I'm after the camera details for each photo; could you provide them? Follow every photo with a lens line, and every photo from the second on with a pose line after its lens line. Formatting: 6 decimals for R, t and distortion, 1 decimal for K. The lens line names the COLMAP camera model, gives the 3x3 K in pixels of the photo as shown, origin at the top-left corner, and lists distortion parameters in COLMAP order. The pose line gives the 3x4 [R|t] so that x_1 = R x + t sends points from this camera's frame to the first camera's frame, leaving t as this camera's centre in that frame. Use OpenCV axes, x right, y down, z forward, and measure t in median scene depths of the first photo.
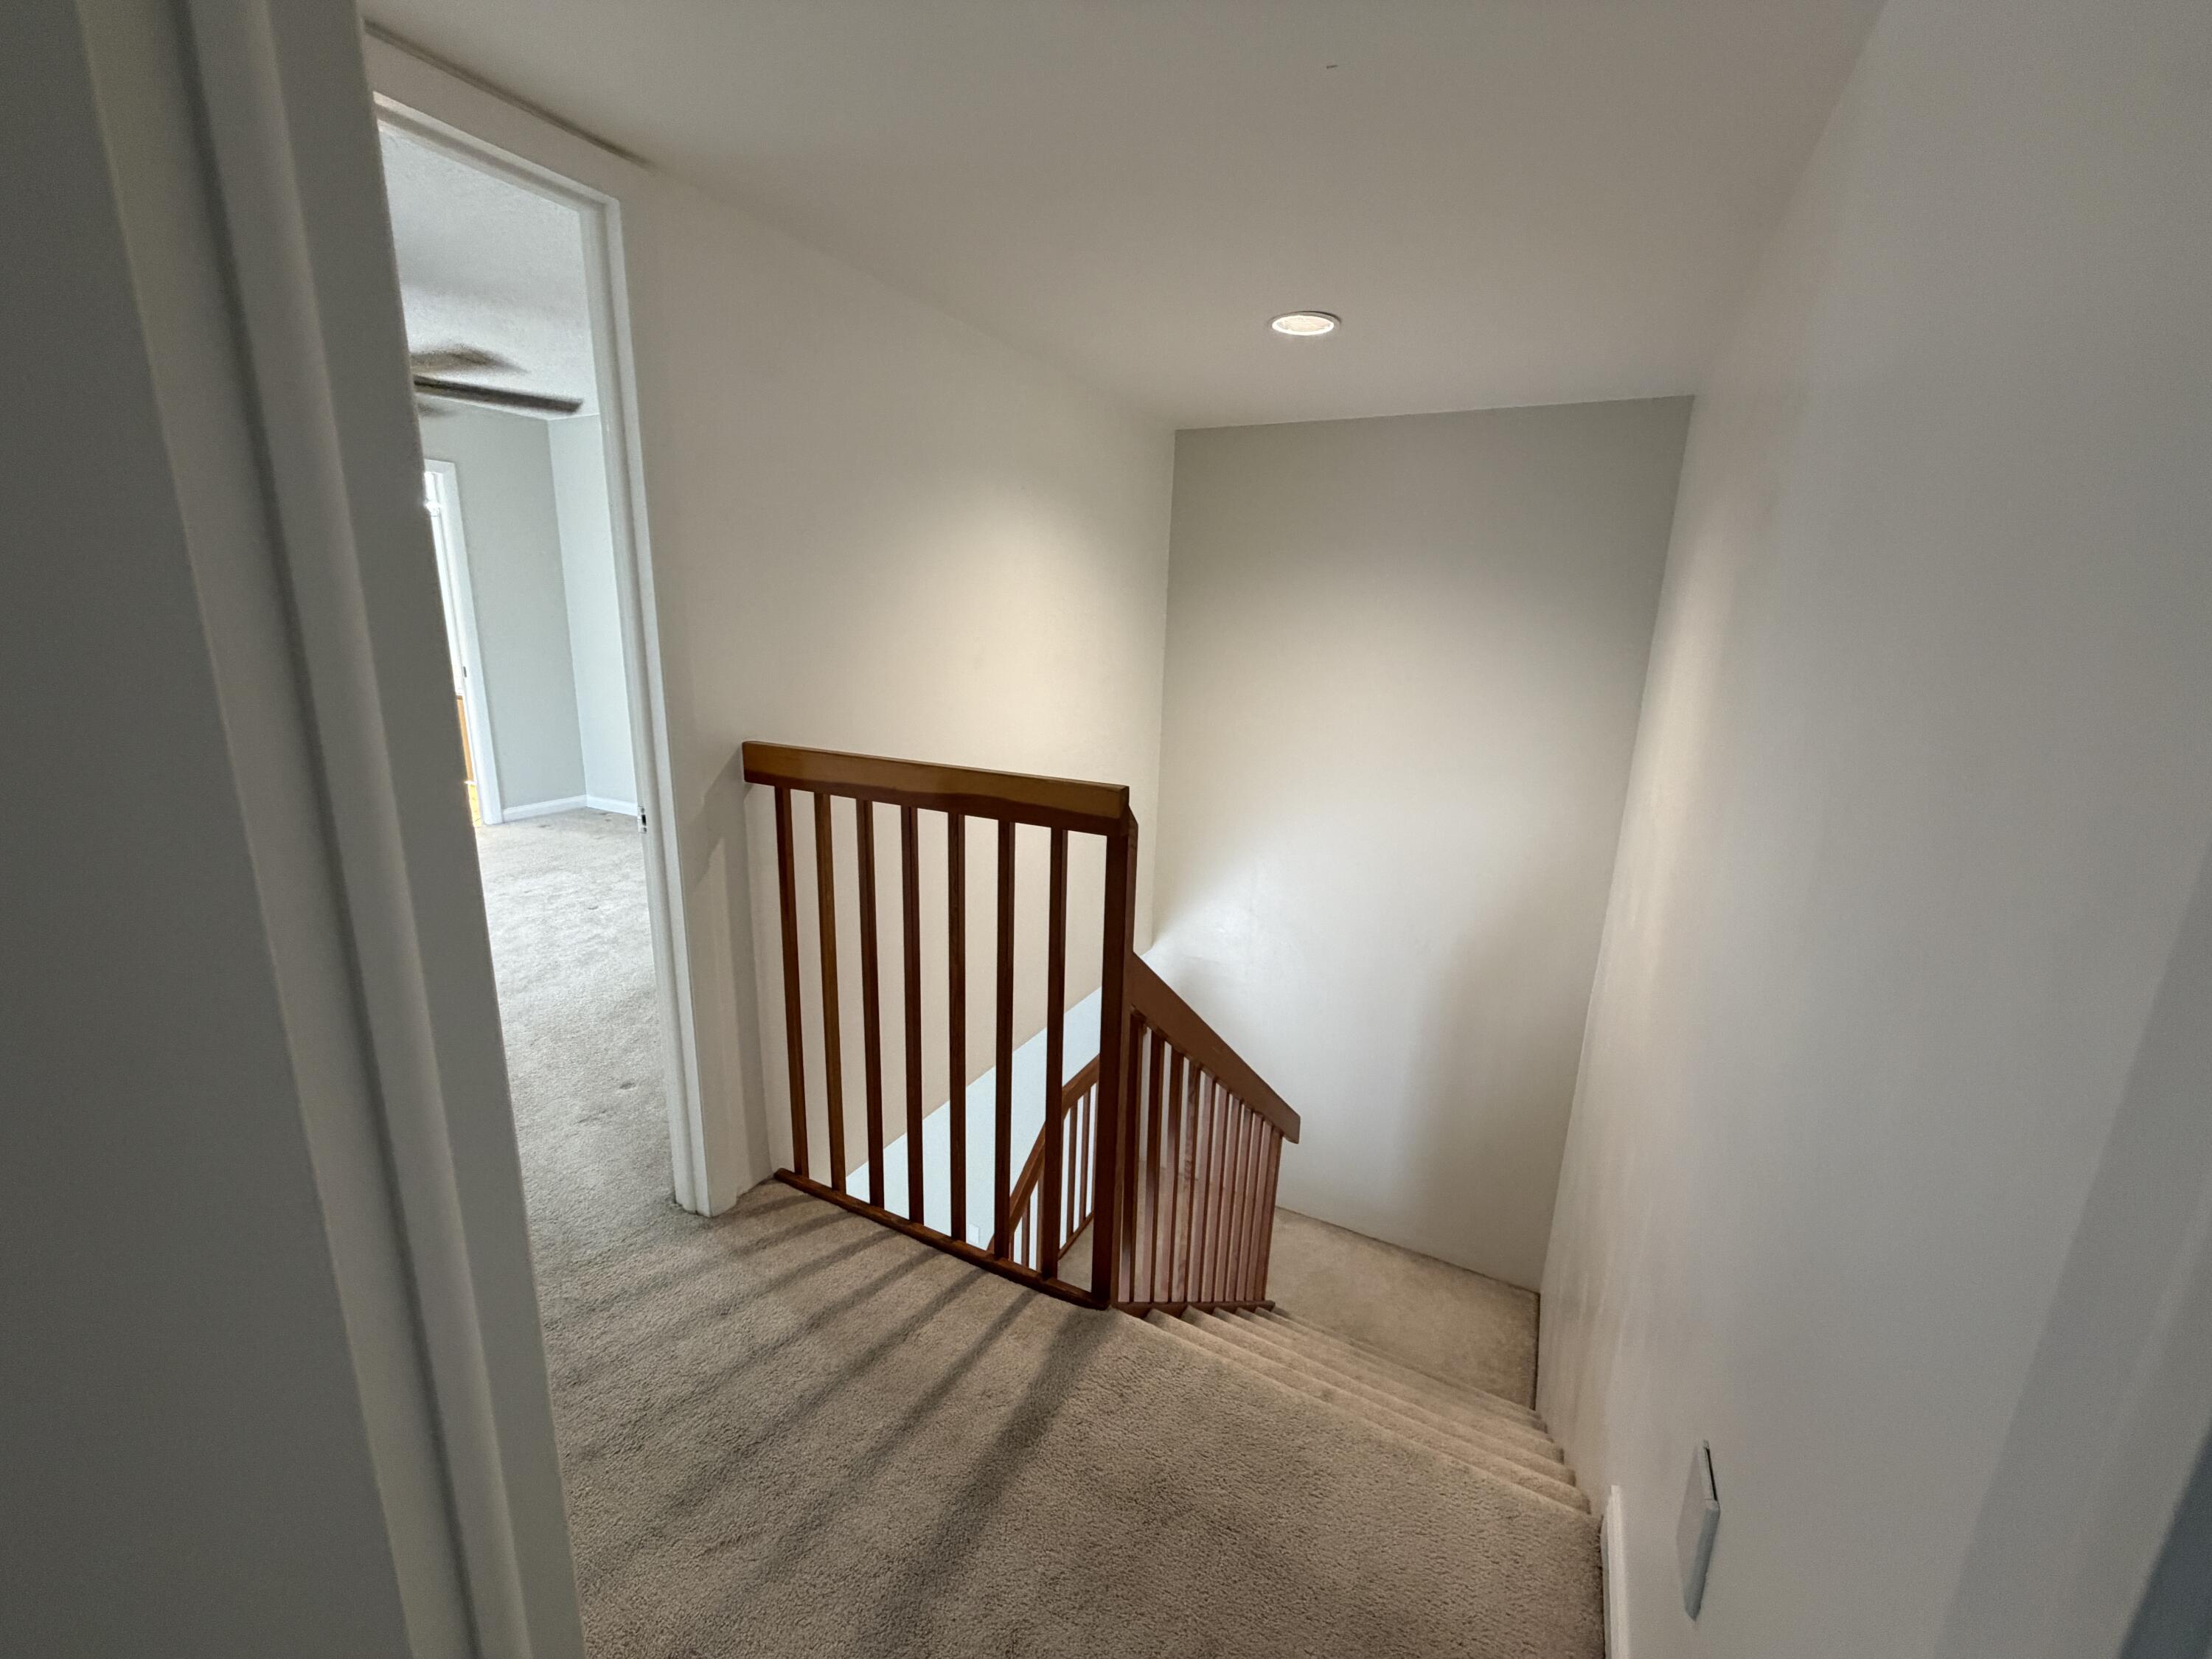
lens RADIAL K [[884.5, 0, 1109.7], [0, 884.5, 832.3], [0, 0, 1]] dist [-0.002636, 0.001143]
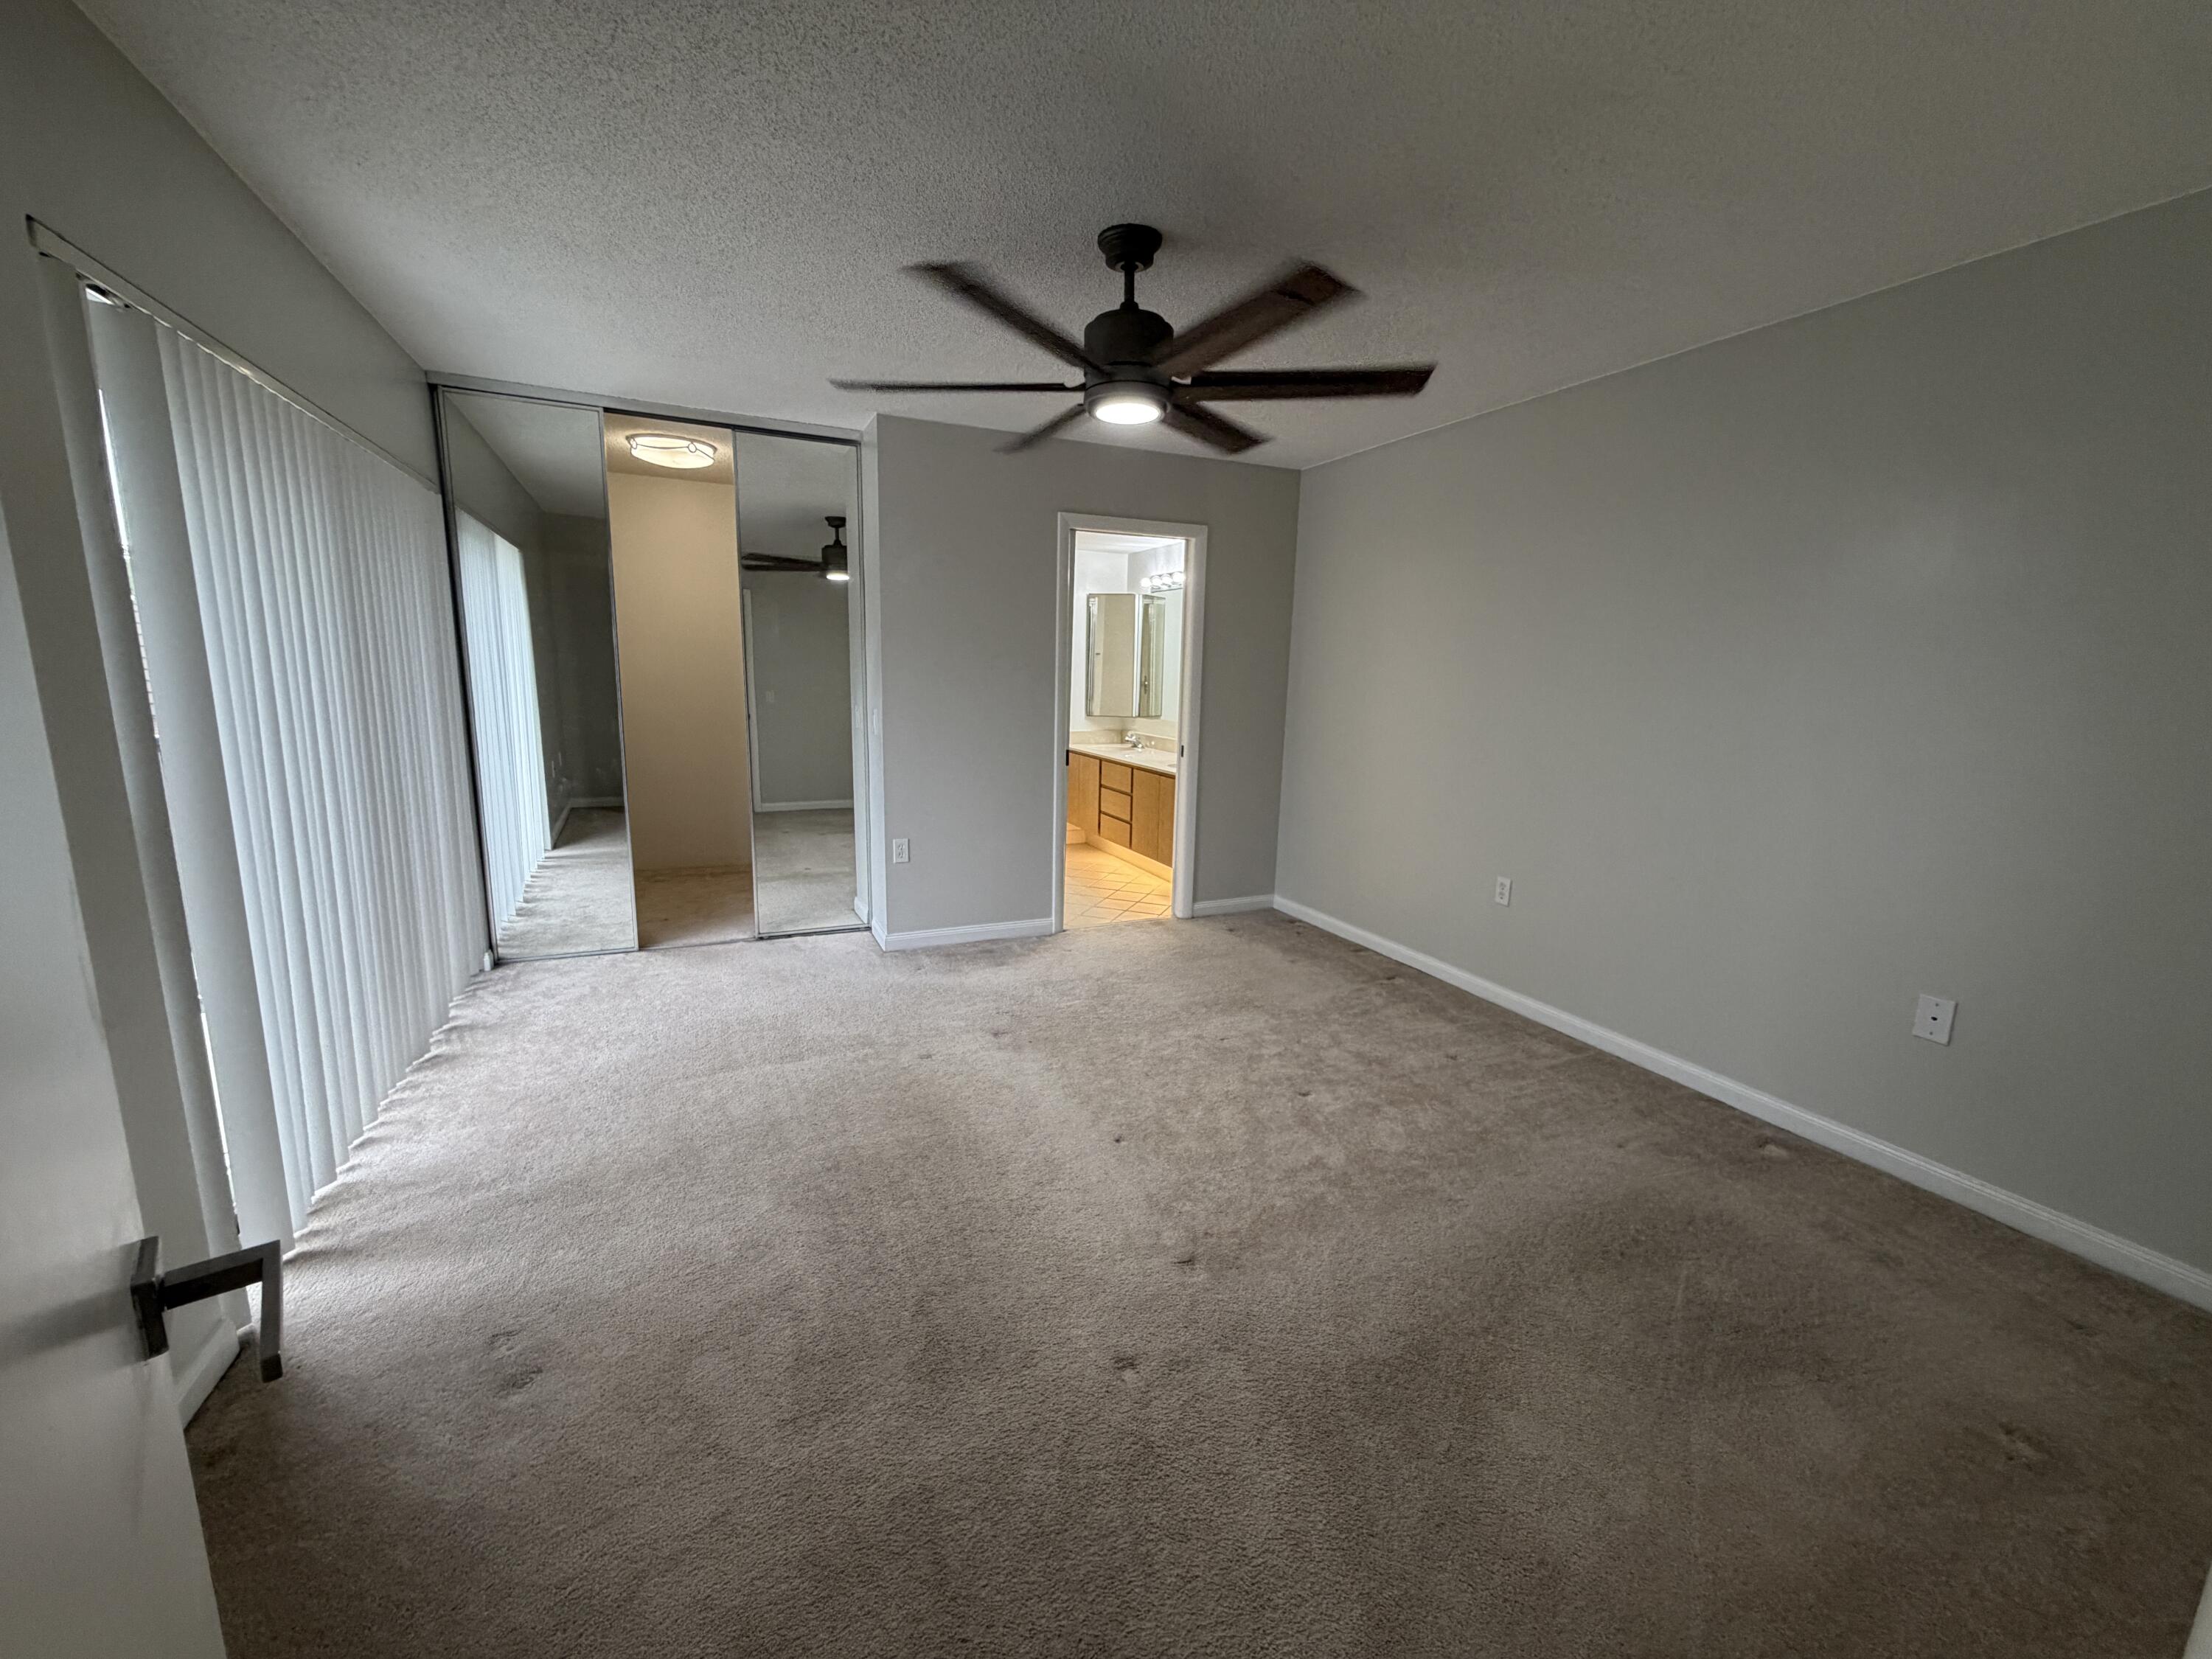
lens RADIAL K [[884.5, 0, 1100.3], [0, 884.5, 819.0], [0, 0, 1]] dist [-0.002636, 0.001143]
pose [[0.781402, 0.090322, -0.617457, -0.263685], [-0.145132, 0.988642, -0.039048, -0.075092], [0.606917, 0.120125, 0.785635, 0.279536]]
